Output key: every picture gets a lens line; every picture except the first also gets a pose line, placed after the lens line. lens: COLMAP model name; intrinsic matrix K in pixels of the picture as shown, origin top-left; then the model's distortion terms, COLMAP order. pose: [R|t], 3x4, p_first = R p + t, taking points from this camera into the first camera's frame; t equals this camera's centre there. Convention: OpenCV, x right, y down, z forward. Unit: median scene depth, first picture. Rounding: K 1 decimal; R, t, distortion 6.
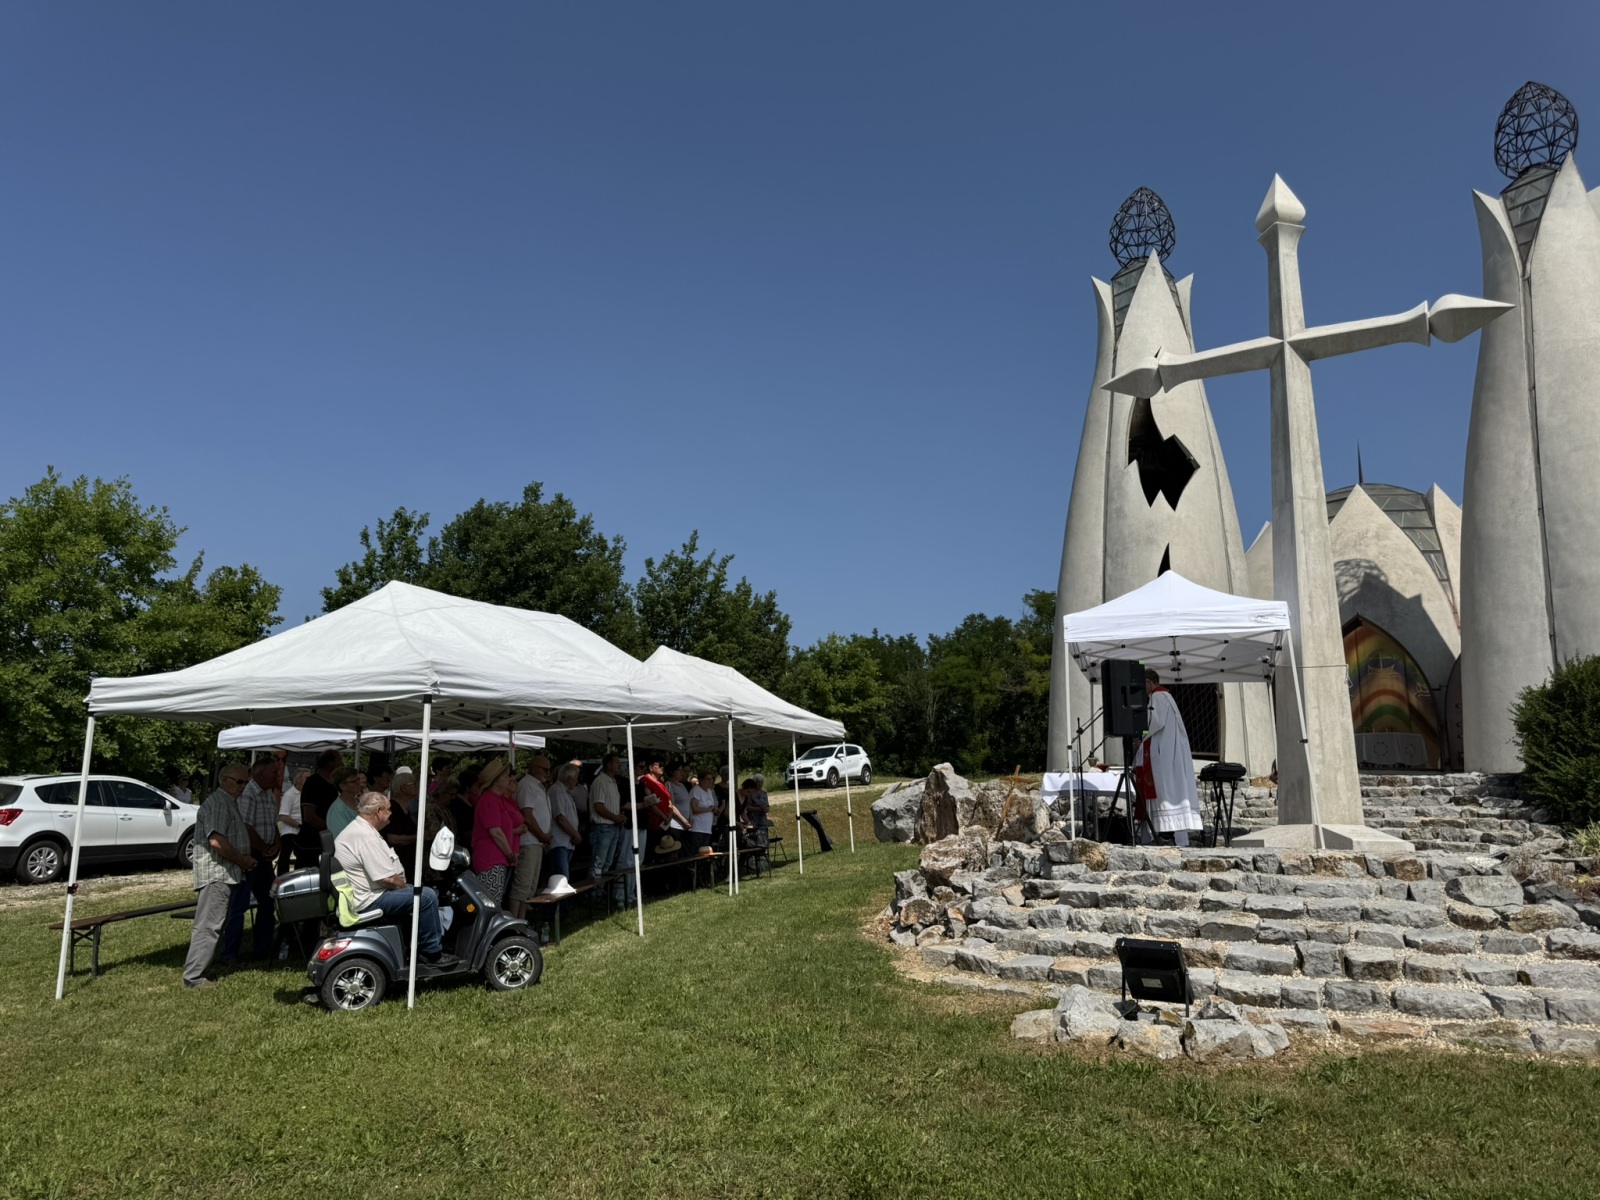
lens RADIAL K [[1128.9, 0, 796.7], [0, 1128.9, 604.9], [0, 0, 1]] dist [0.060001, -0.083601]
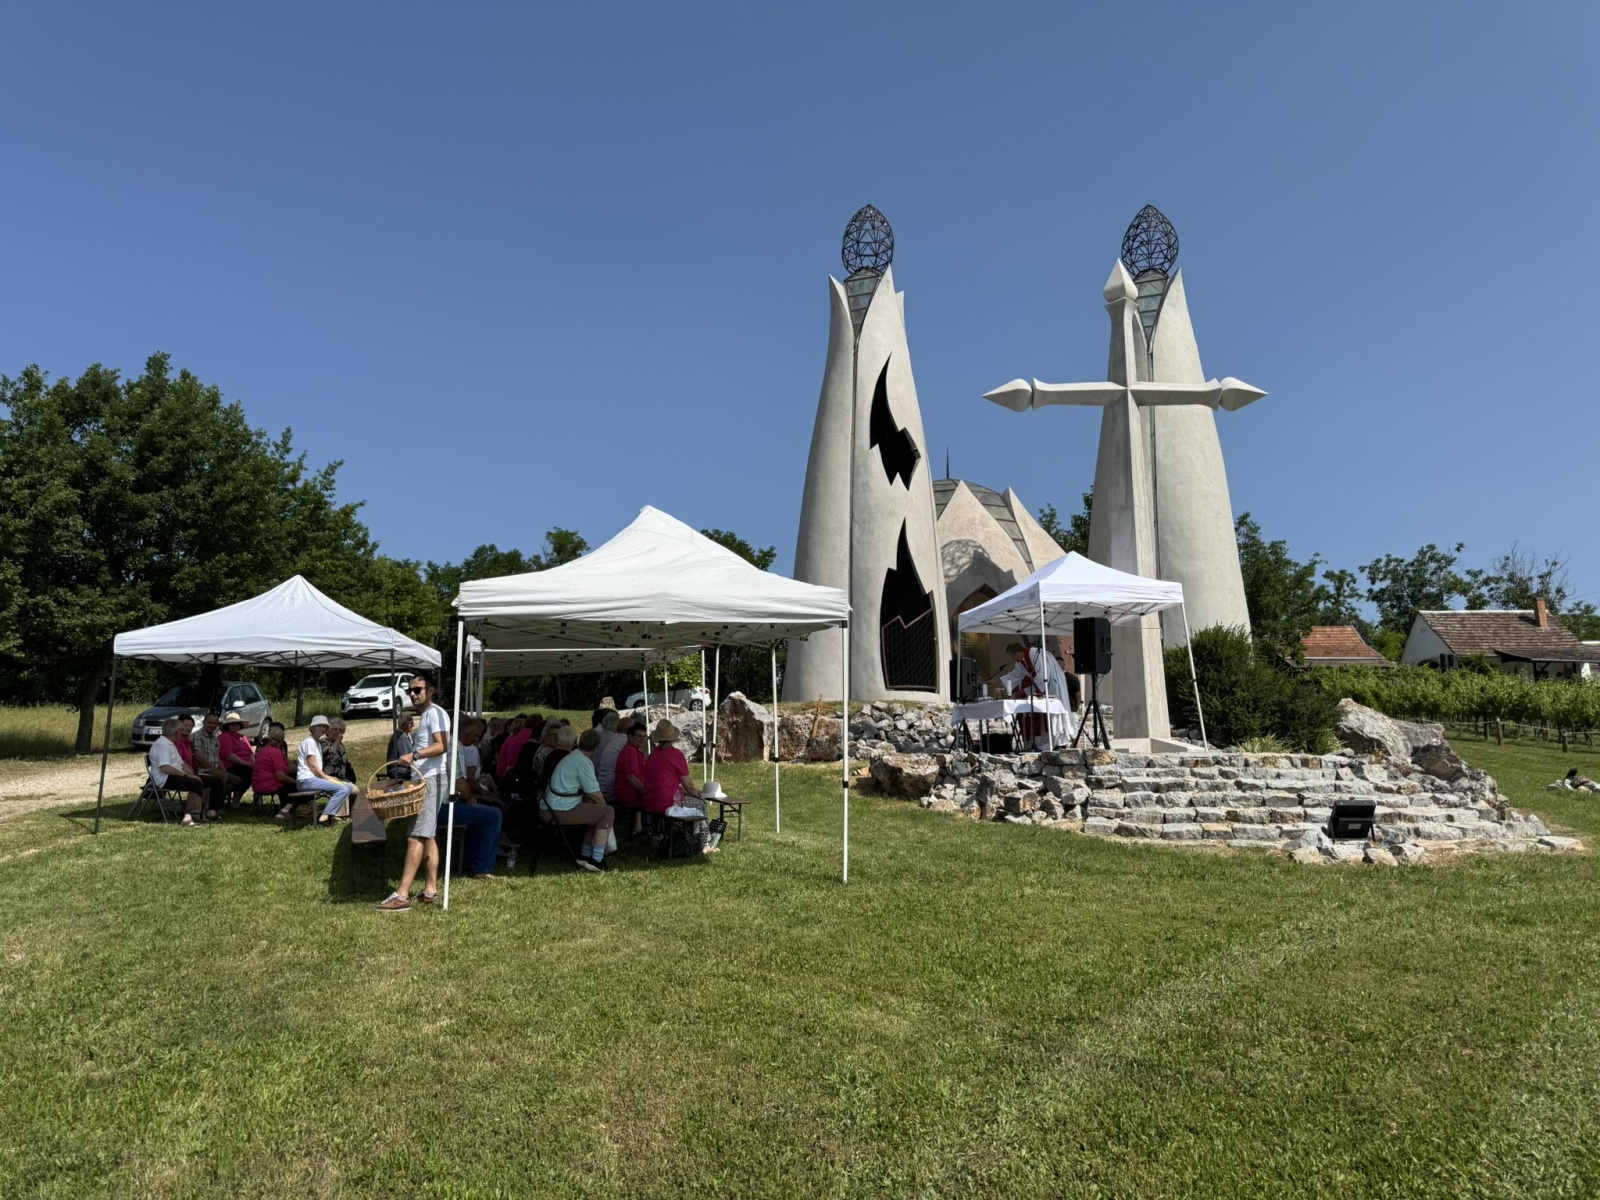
lens RADIAL K [[1118.2, 0, 797.8], [0, 1118.2, 609.8], [0, 0, 1]] dist [0.100518, -0.146757]
pose [[0.853415, 0.058199, 0.517973, -0.444655], [-0.089458, 0.995356, 0.035554, 0.014489], [-0.513498, -0.076679, 0.854658, 0.019663]]
